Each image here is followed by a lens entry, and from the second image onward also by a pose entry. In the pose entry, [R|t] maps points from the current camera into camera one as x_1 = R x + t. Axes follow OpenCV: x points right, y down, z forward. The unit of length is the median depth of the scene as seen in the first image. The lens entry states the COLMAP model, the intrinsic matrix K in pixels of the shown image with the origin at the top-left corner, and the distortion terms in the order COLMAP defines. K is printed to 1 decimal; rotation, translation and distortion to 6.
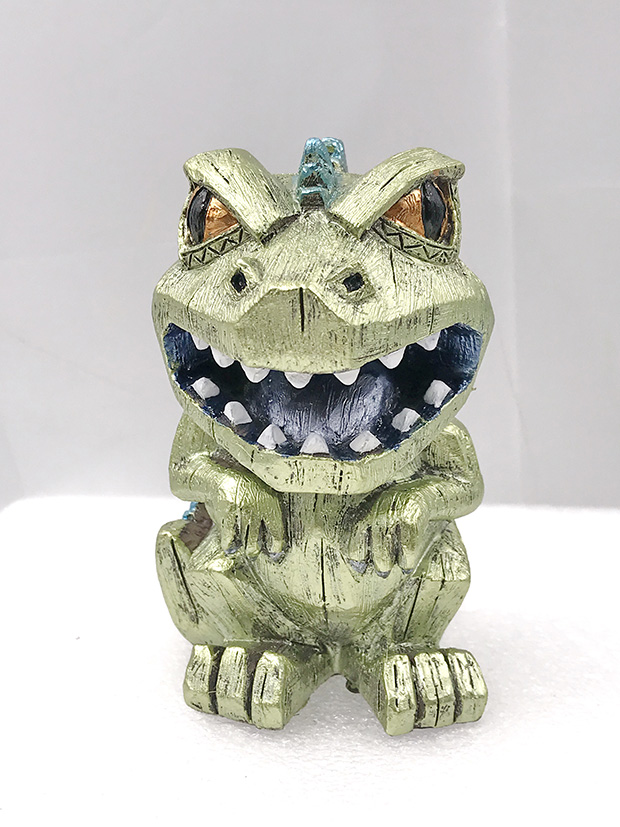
lens RADIAL K [[1180.9, 0, 310.4], [0, 1180.9, 413.0], [0, 0, 1]] dist [0.030086, 0.000000]
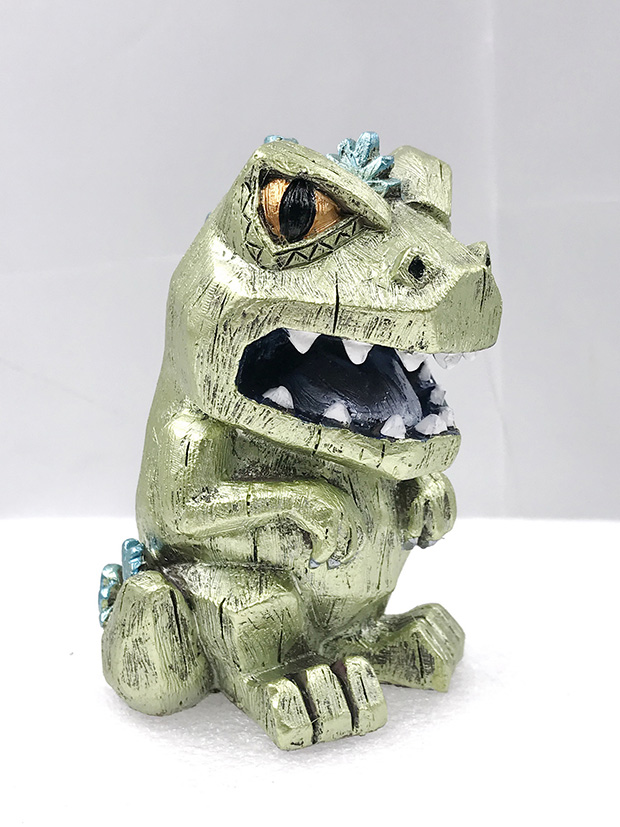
lens RADIAL K [[1180.9, 0, 310.4], [0, 1180.9, 413.9], [0, 0, 1]] dist [0.030086, 0.000000]
pose [[0.587380, -0.152111, 0.794888, -0.869948], [0.185828, 0.981286, 0.050464, -0.054730], [-0.787689, 0.118071, 0.604654, 0.448771]]
